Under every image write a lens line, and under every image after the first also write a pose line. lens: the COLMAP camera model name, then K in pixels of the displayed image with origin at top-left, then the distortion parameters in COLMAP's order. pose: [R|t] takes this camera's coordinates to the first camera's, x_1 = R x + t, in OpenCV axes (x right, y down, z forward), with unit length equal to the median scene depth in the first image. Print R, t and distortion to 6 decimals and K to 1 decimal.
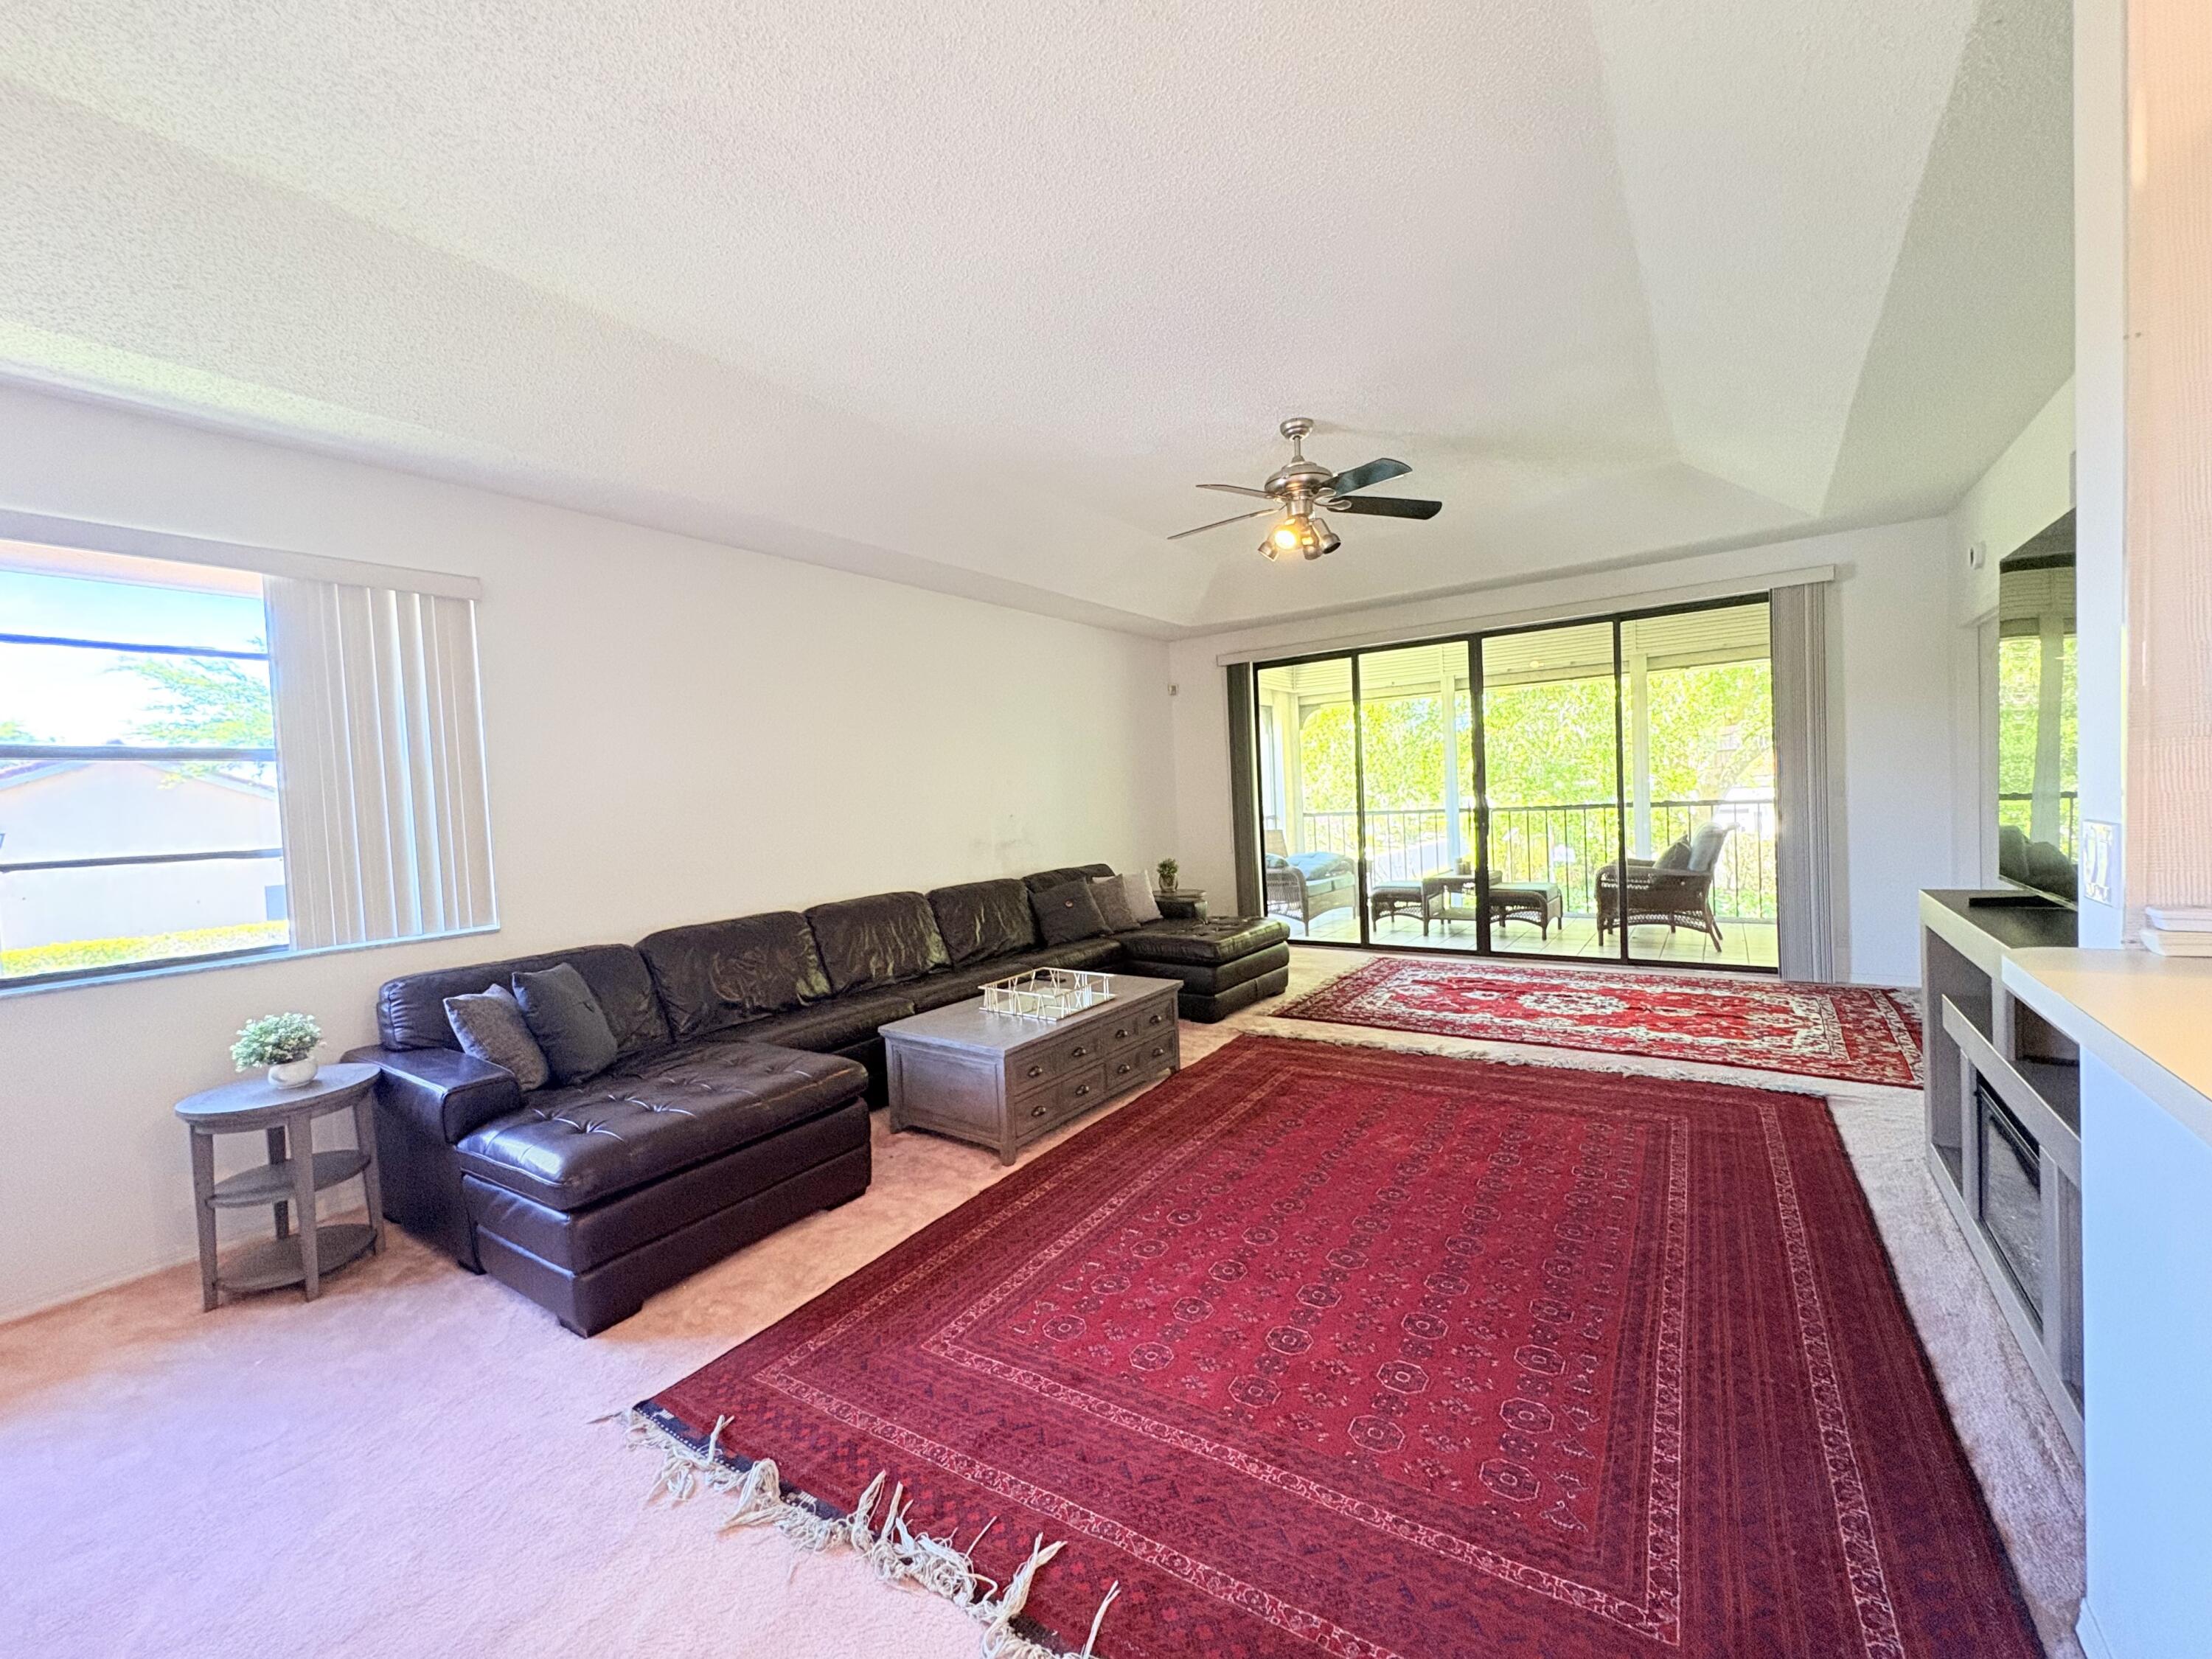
lens RADIAL K [[883.4, 0, 1106.8], [0, 883.4, 831.5], [0, 0, 1]] dist [0.000754, -0.000006]
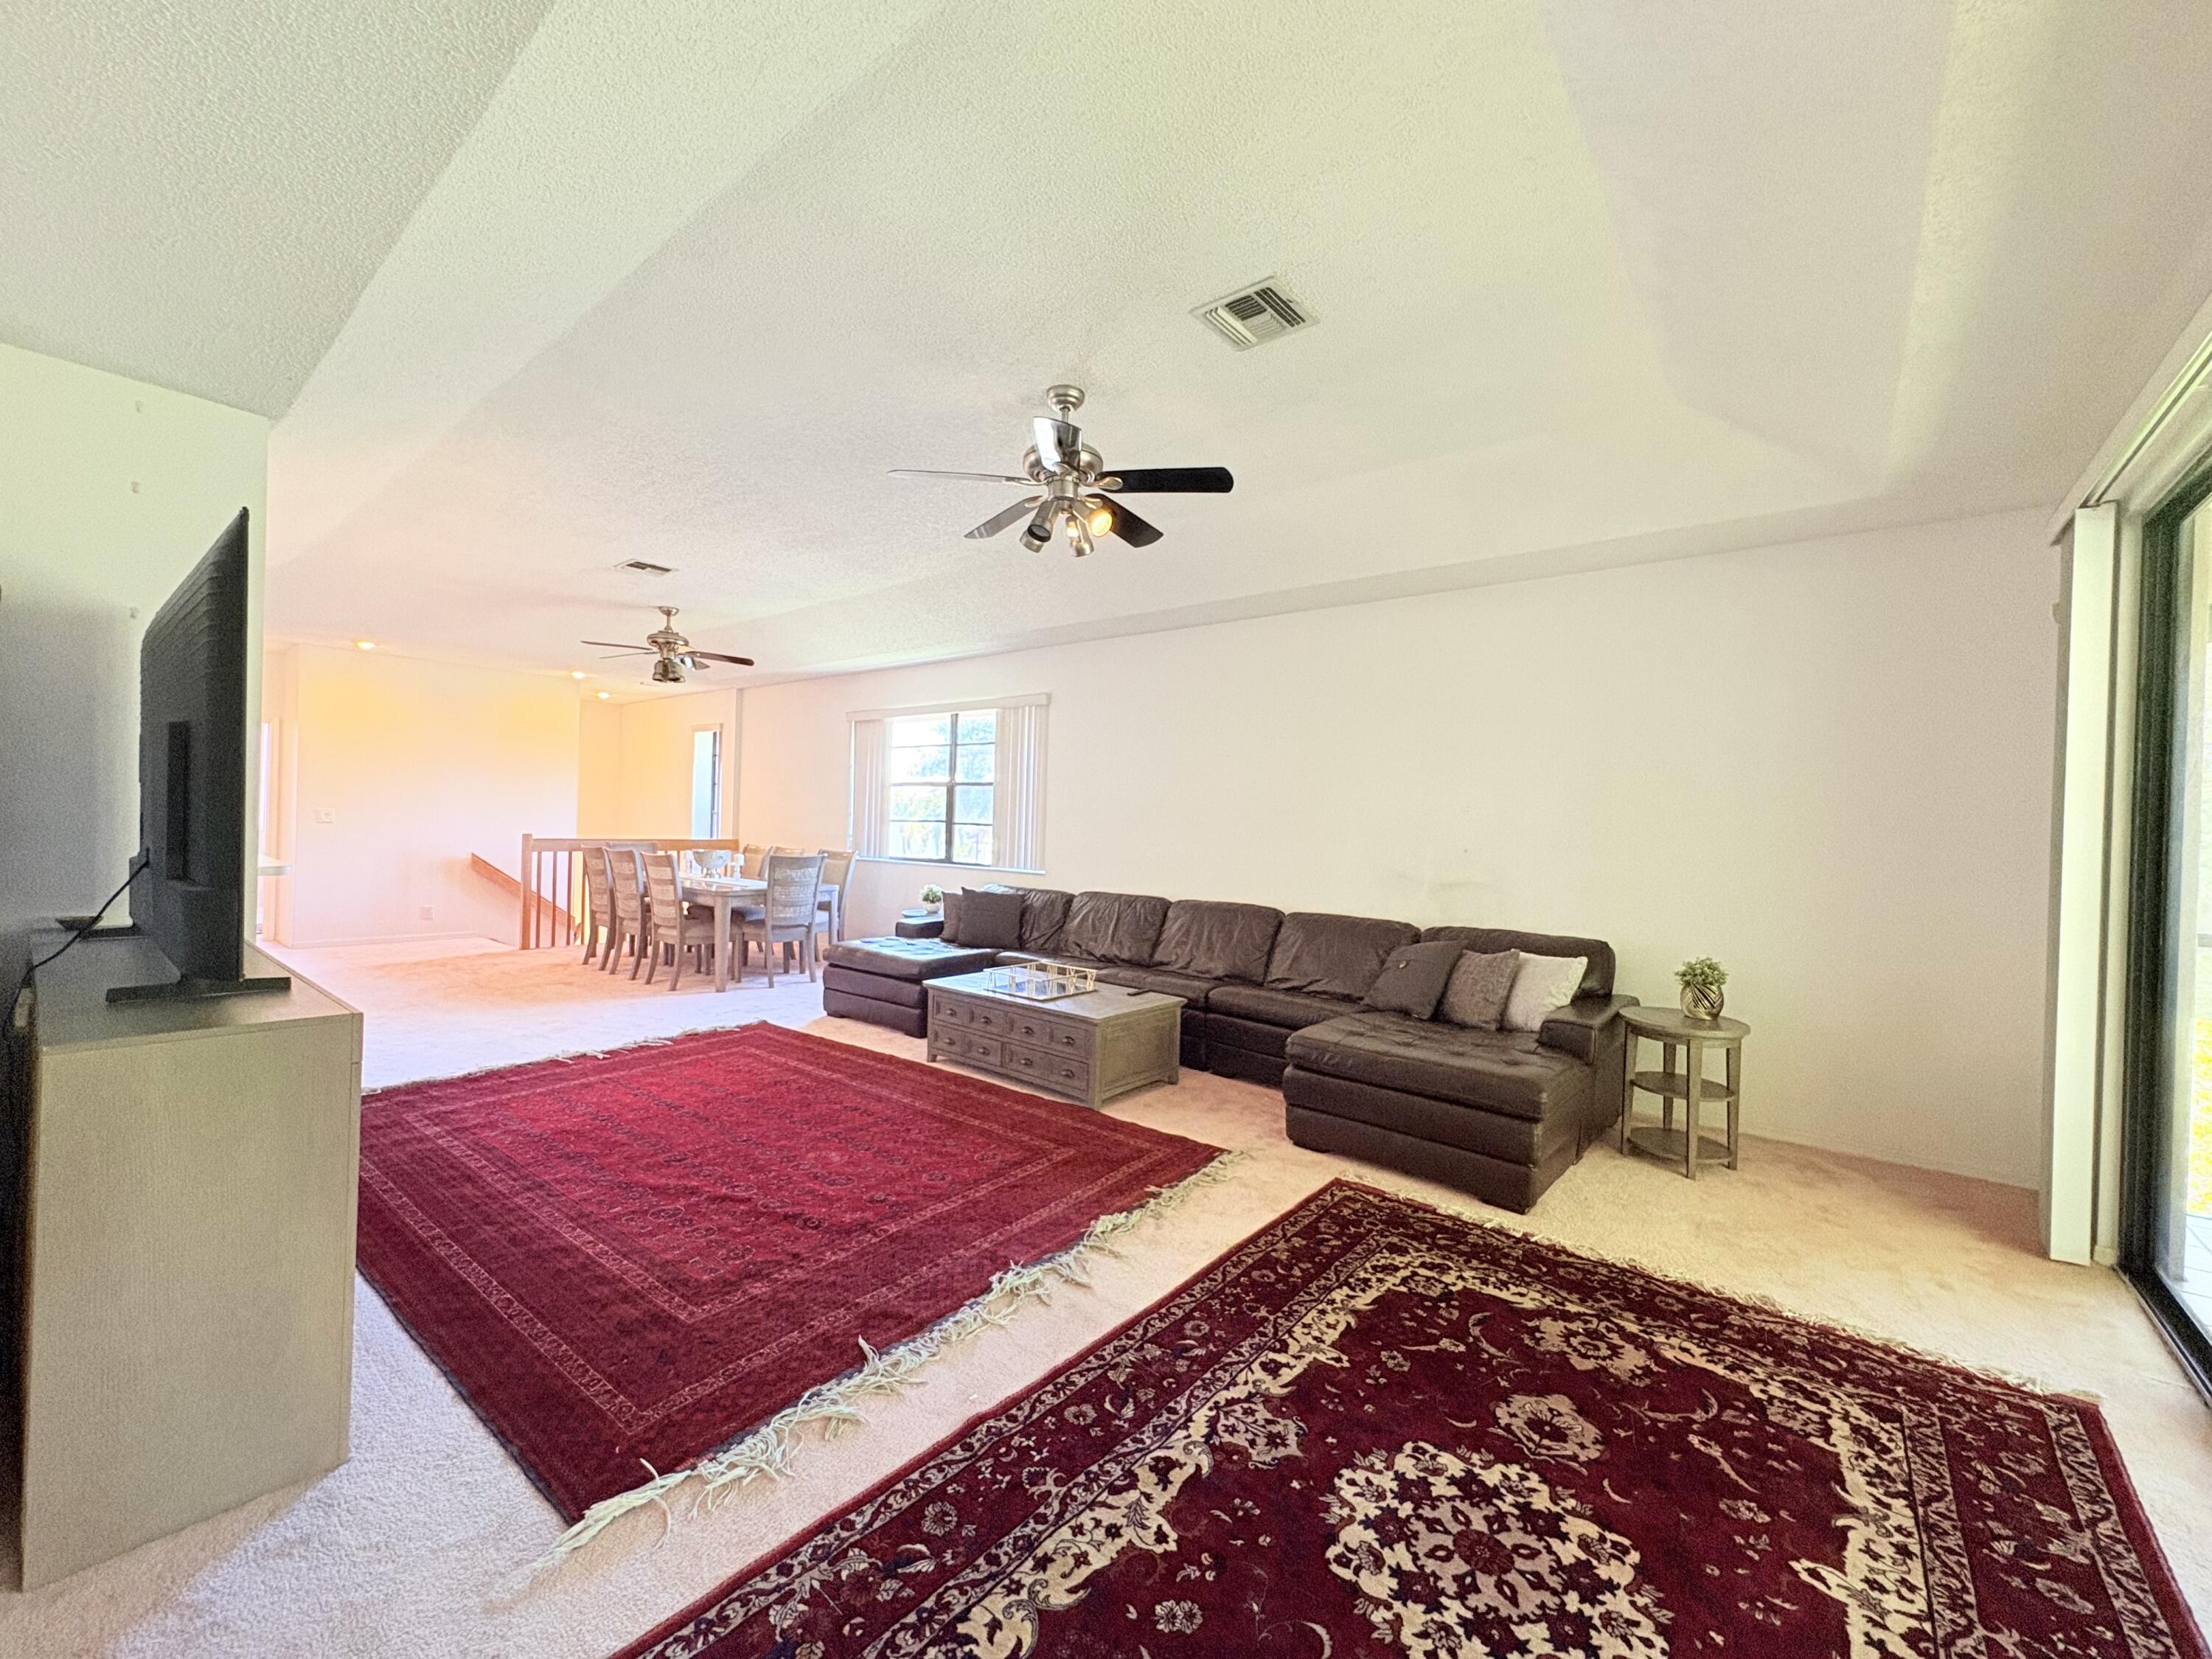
lens RADIAL K [[883.4, 0, 1108.3], [0, 883.4, 825.1], [0, 0, 1]] dist [0.000754, -0.000006]
pose [[-0.070795, 0.048723, -0.996300, 1.246109], [-0.065836, 0.996400, 0.053406, -0.108712], [0.995316, 0.069374, -0.067332, 1.294154]]
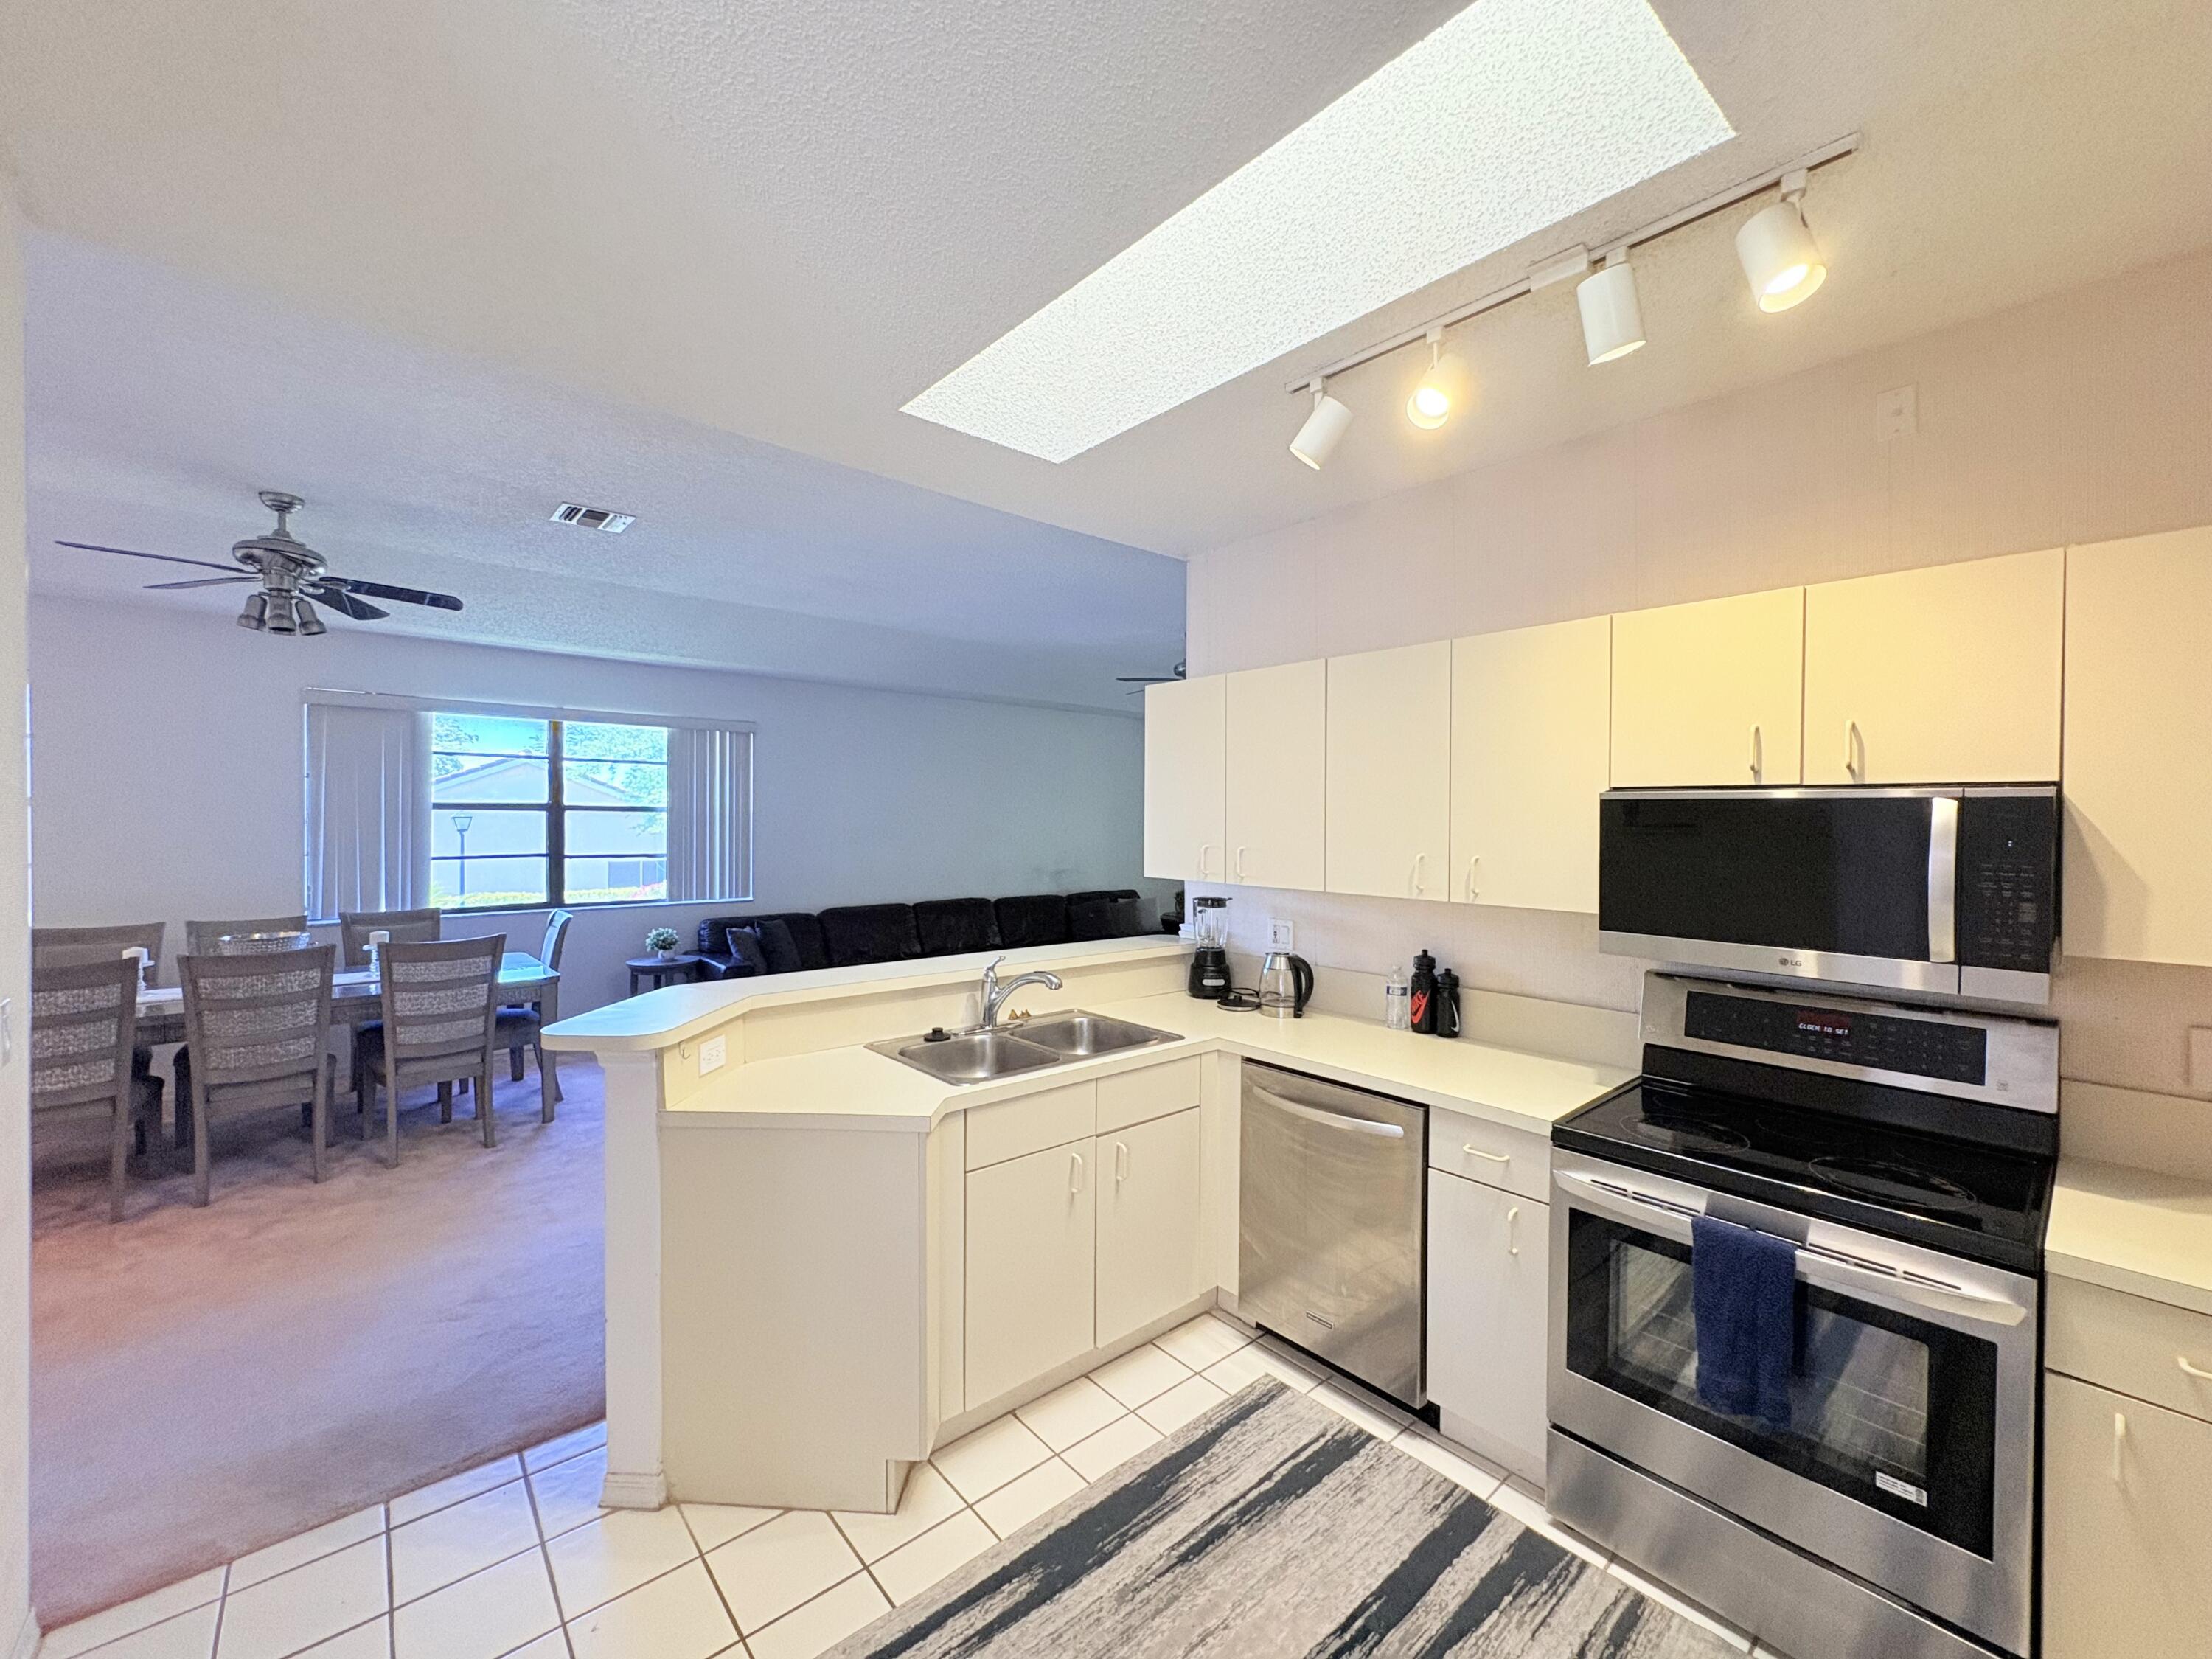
lens RADIAL K [[883.4, 0, 1104.2], [0, 883.4, 832.4], [0, 0, 1]] dist [0.000754, -0.000006]
pose [[0.970218, 0.057676, -0.235268, 0.533490], [-0.062909, 0.997910, -0.014789, -0.060412], [0.233923, 0.029149, 0.971818, -0.741597]]
